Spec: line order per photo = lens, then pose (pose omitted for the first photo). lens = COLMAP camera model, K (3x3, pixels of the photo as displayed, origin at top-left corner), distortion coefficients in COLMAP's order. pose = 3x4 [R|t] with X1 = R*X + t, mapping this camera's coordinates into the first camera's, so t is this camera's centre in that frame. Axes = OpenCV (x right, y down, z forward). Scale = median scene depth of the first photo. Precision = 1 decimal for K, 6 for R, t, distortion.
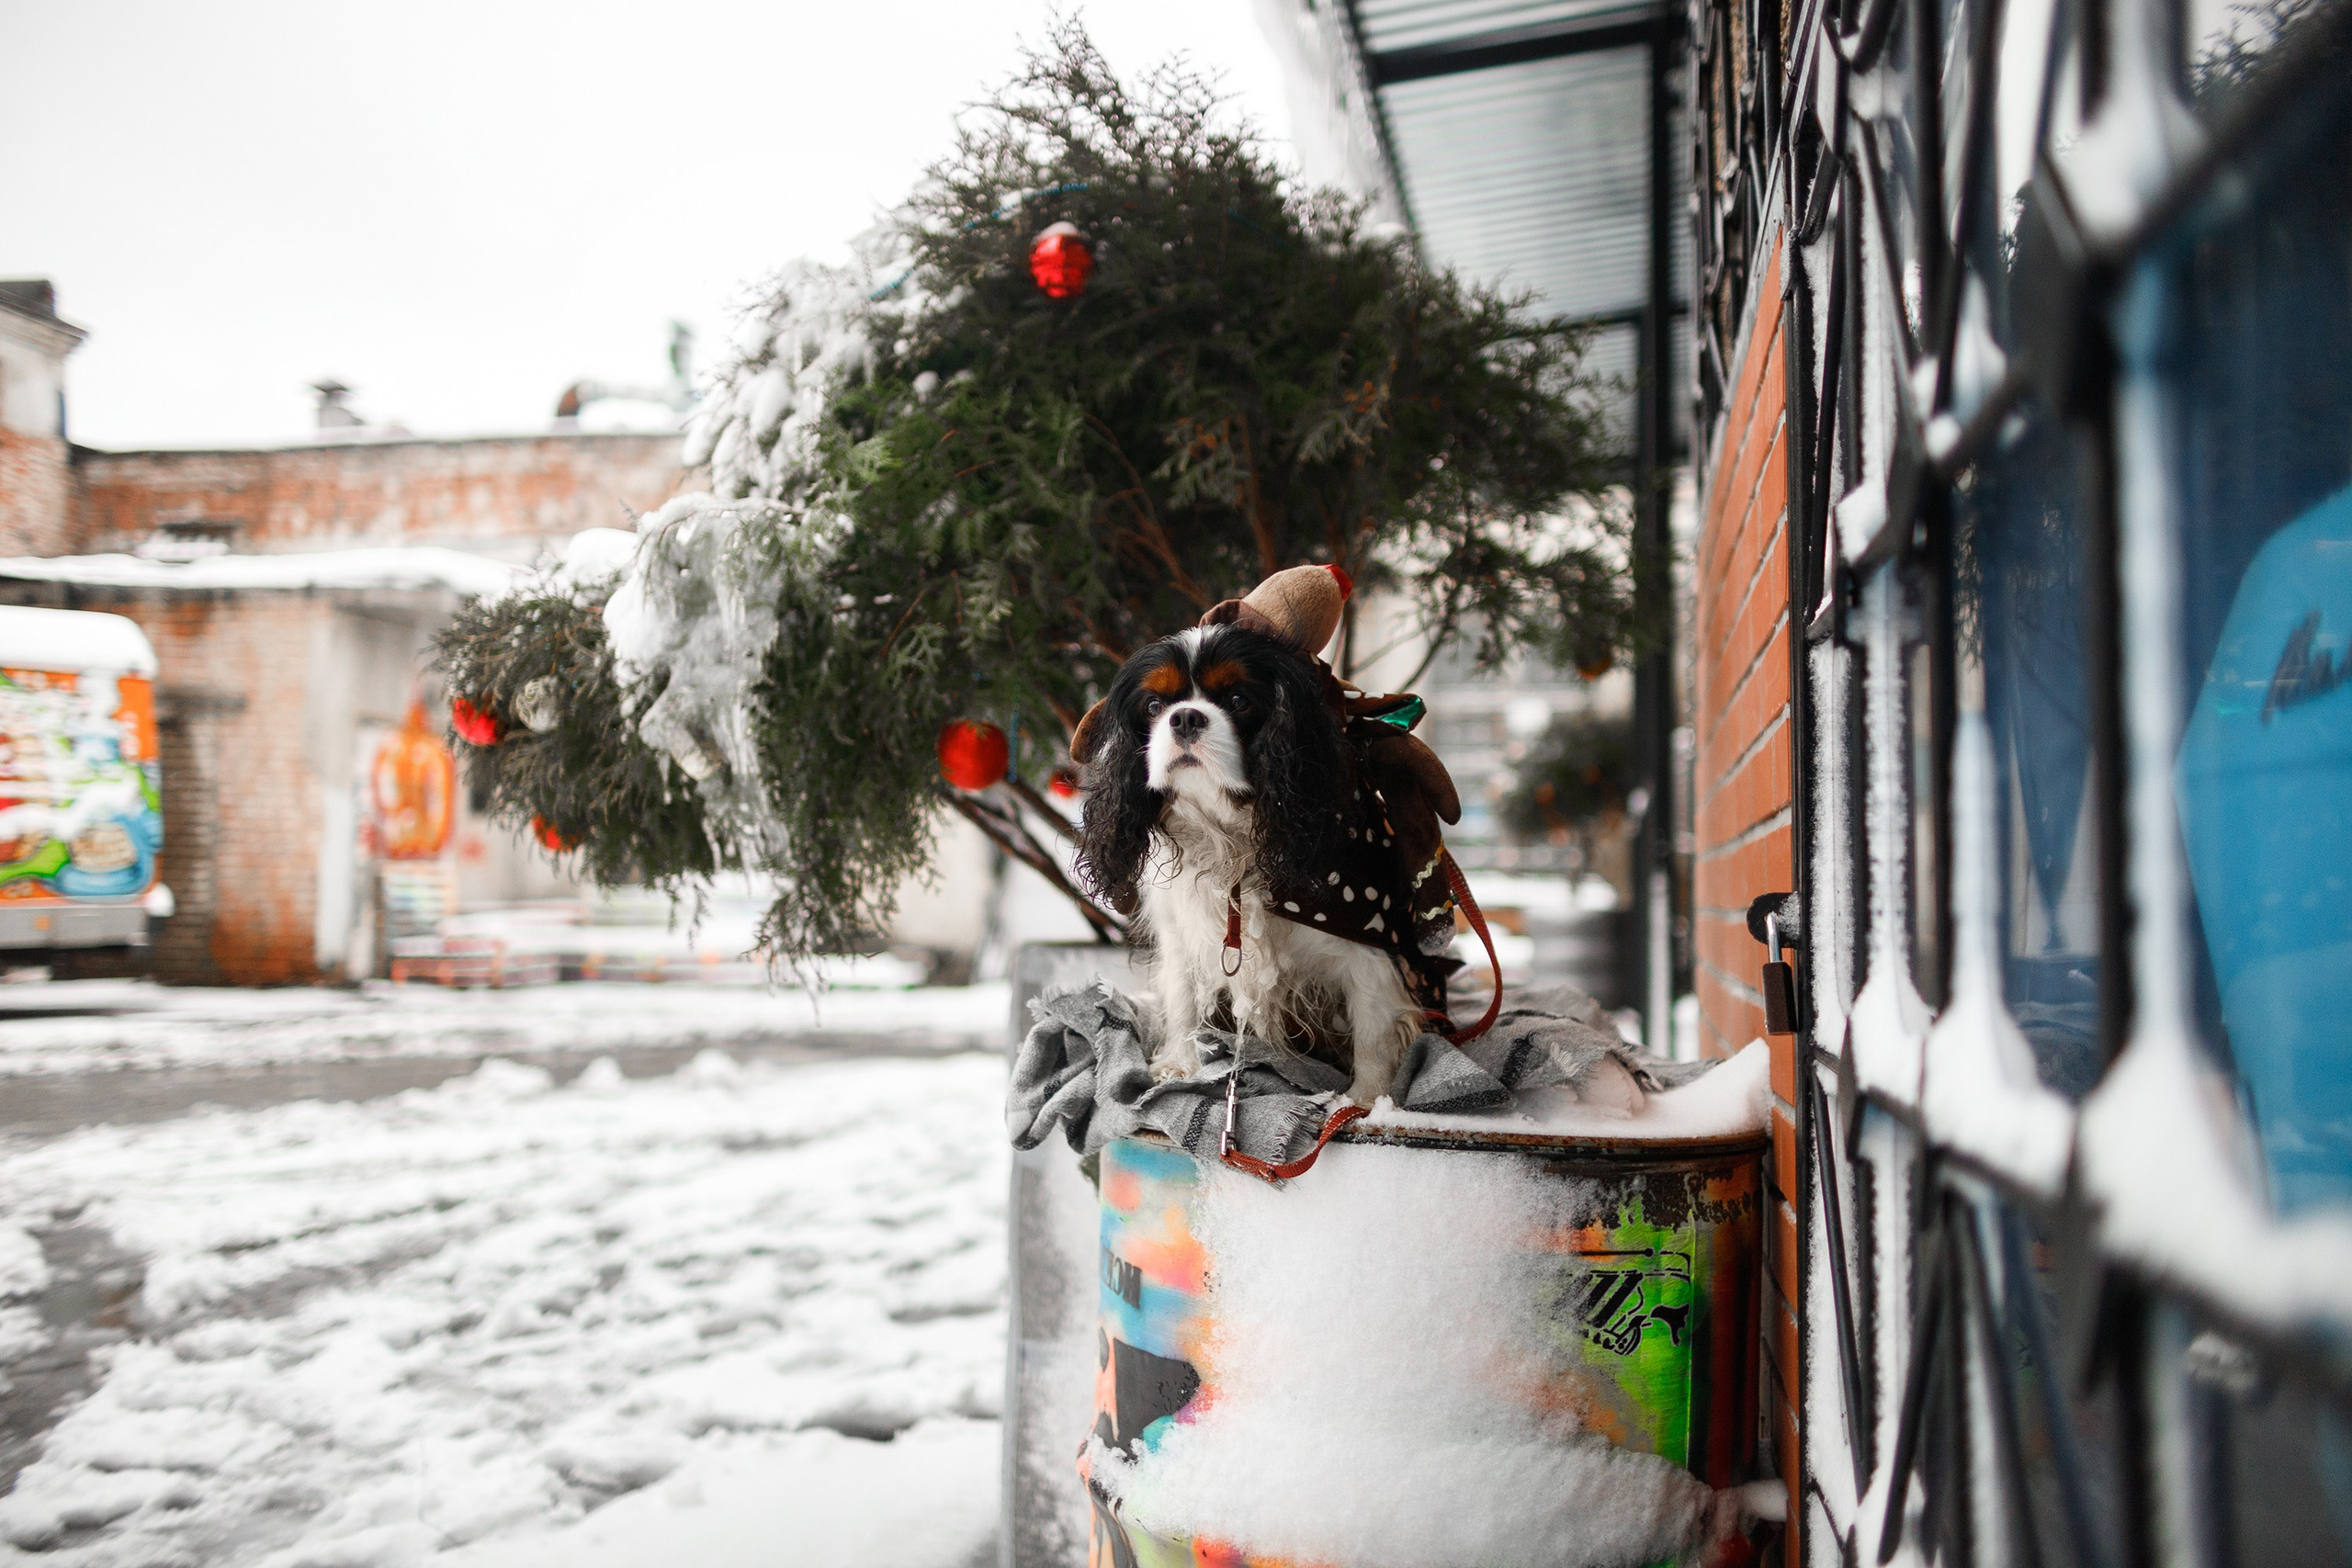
lens RADIAL K [[2185.5, 0, 1178.2], [0, 2185.5, 780.5], [0, 0, 1]] dist [-0.045629, 0.116757]
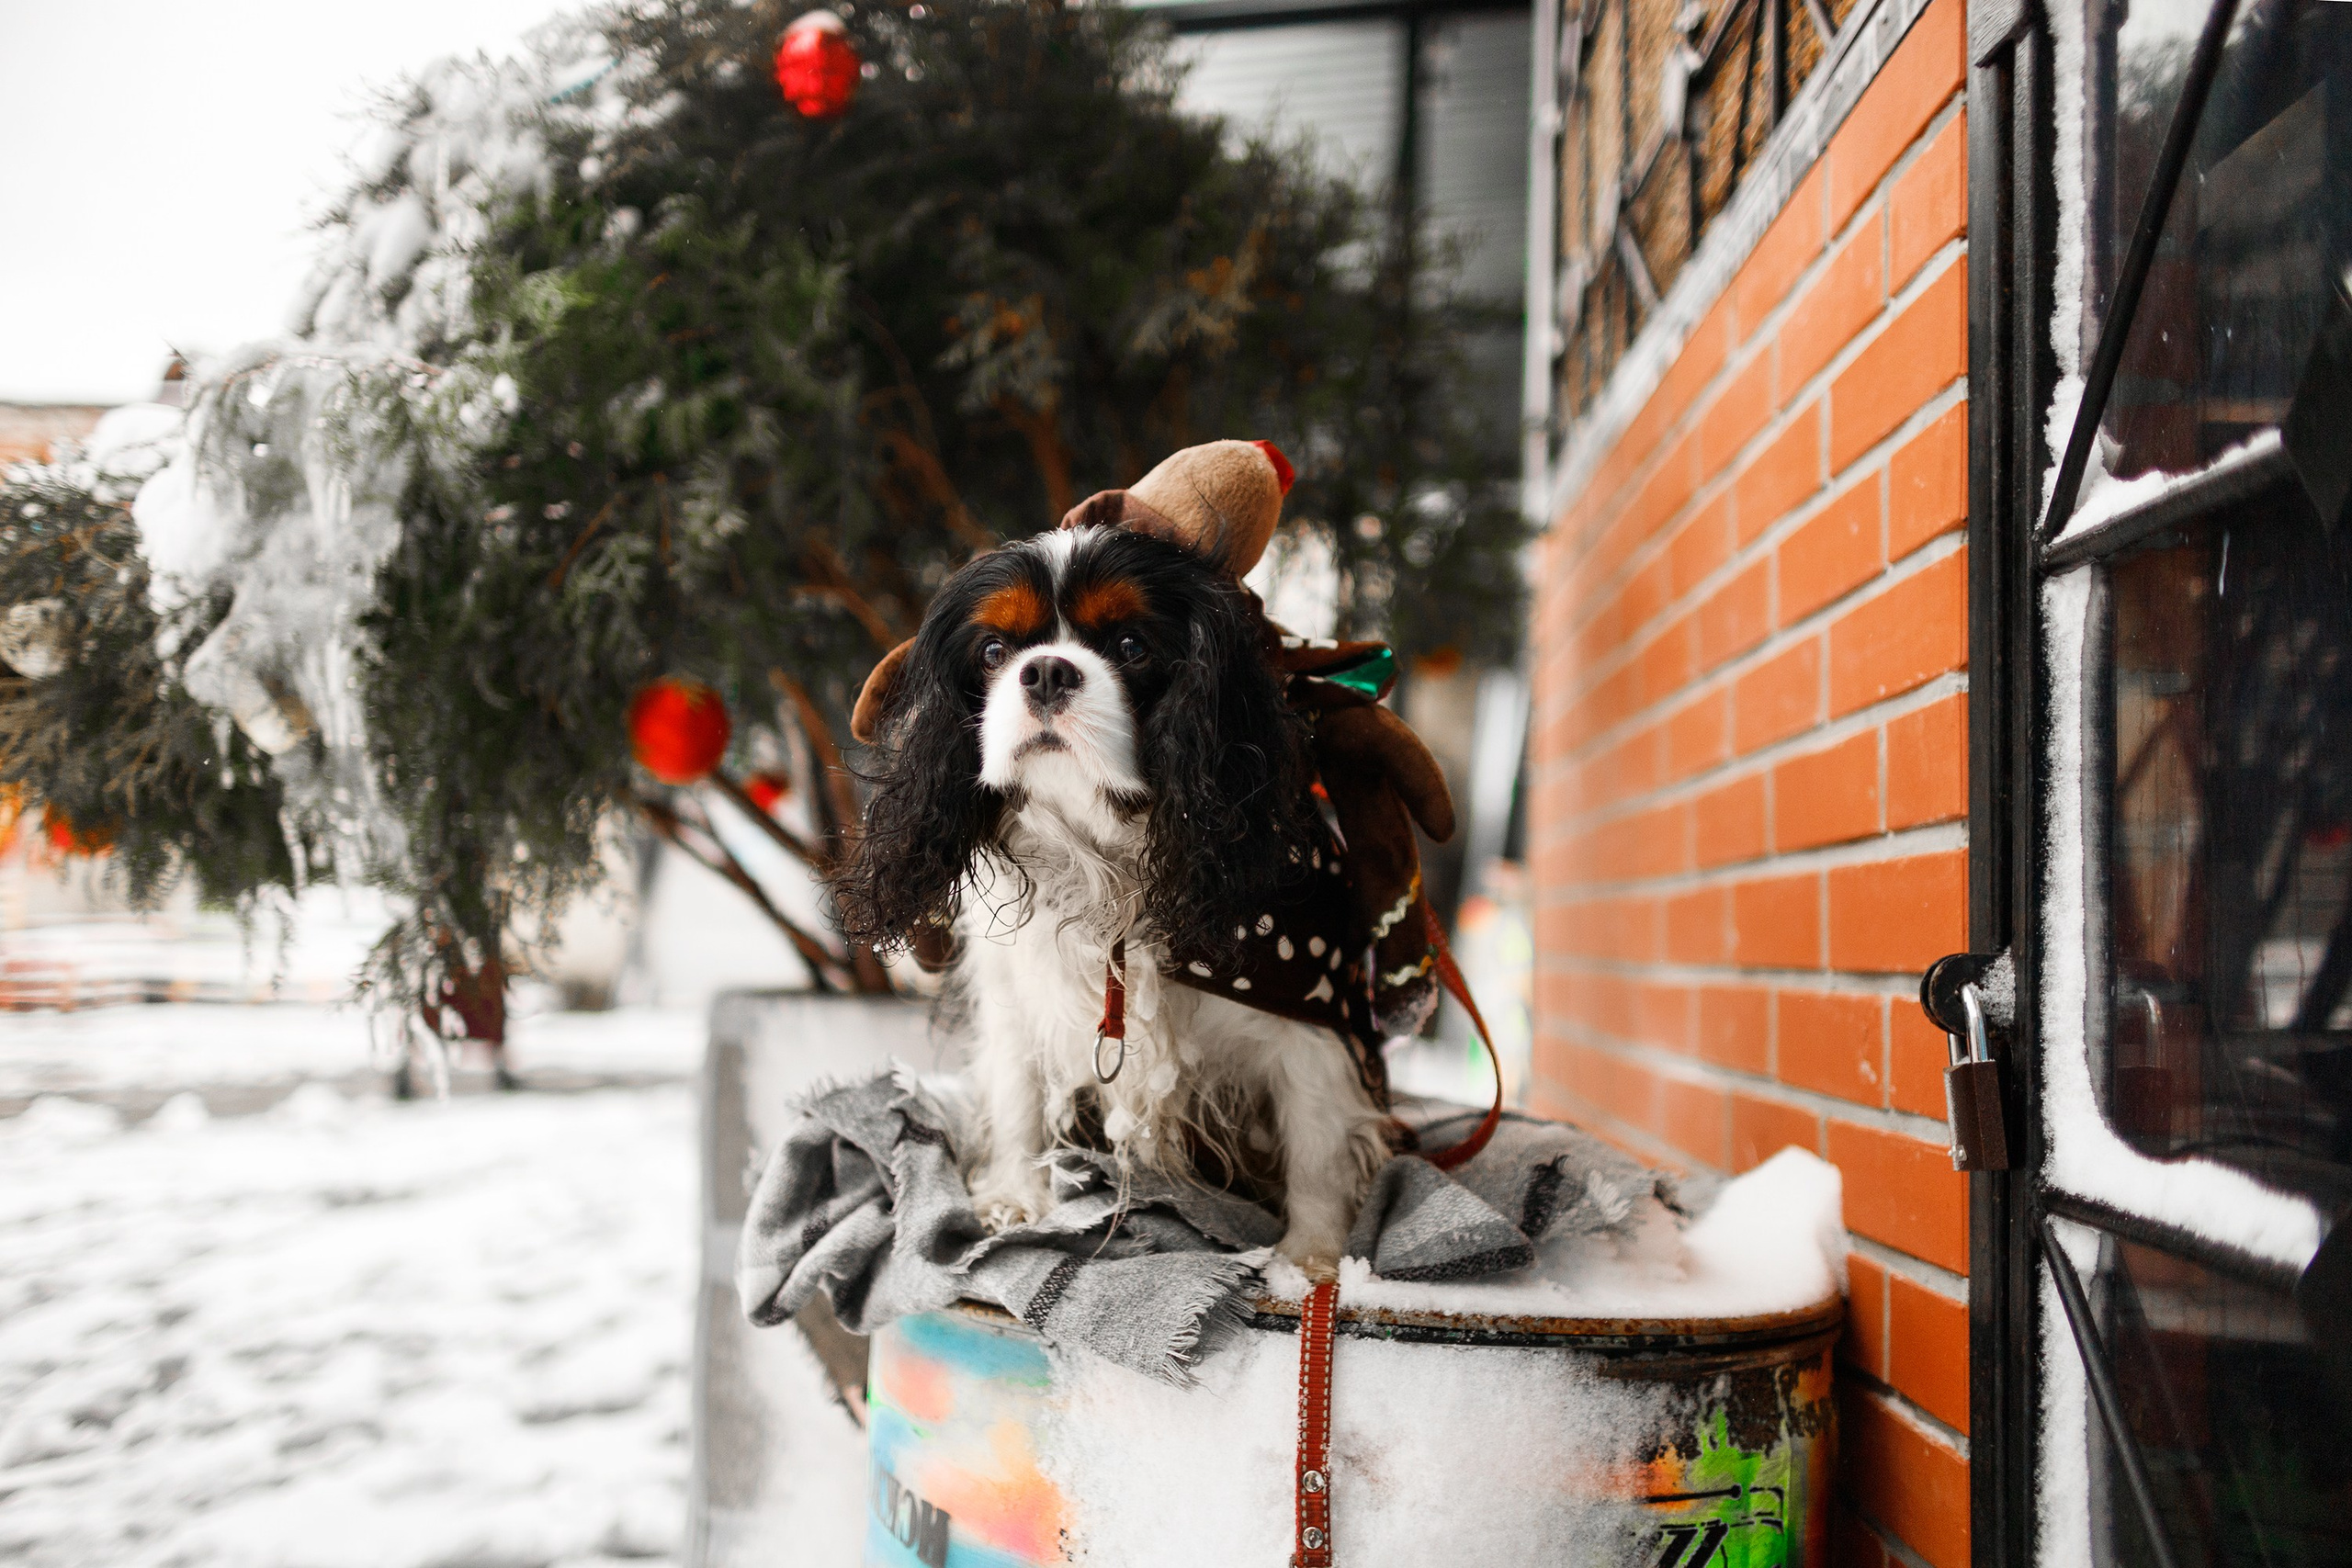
lens RADIAL K [[2185.5, 0, 1174.1], [0, 2185.5, 796.8], [0, 0, 1]] dist [-0.045629, 0.116757]
pose [[0.986969, 0.028873, 0.158299, -0.047727], [-0.027790, 0.999573, -0.009051, 0.011867], [-0.158493, 0.004533, 0.987350, 0.277769]]
